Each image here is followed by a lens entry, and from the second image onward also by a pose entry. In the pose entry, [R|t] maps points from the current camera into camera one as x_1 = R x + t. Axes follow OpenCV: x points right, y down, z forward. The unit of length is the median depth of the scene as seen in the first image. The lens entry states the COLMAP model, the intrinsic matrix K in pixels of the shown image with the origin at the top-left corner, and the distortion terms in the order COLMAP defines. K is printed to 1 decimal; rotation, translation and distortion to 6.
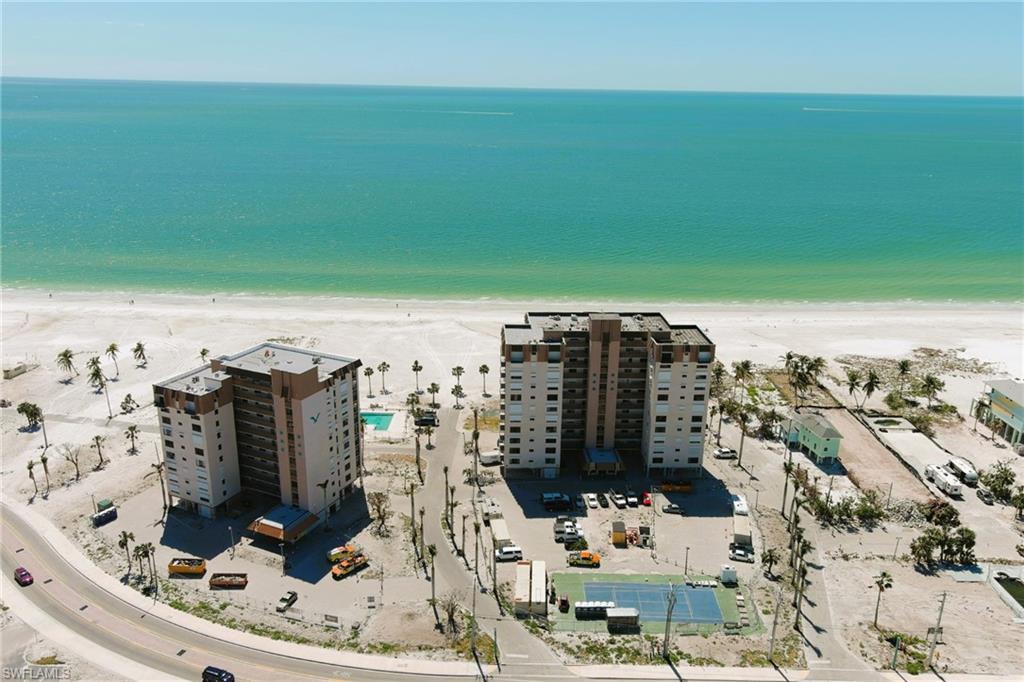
lens RADIAL K [[790.7, 0, 512.0], [0, 790.7, 341.0], [0, 0, 1]] dist [0.015356, -0.000924]
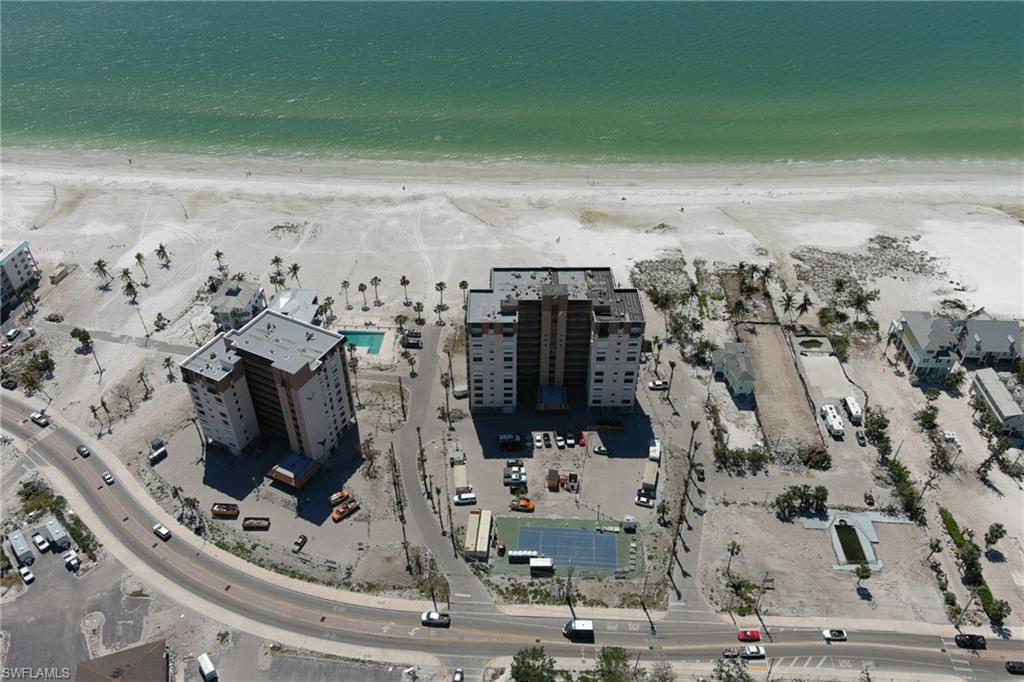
lens RADIAL K [[790.7, 0, 512.0], [0, 790.7, 341.0], [0, 0, 1]] dist [0.015356, -0.000924]
pose [[0.999226, 0.012869, -0.037184, 0.104797], [0.000897, 0.937314, 0.348485, -0.385019], [0.039338, -0.348249, 0.936576, -0.118595]]
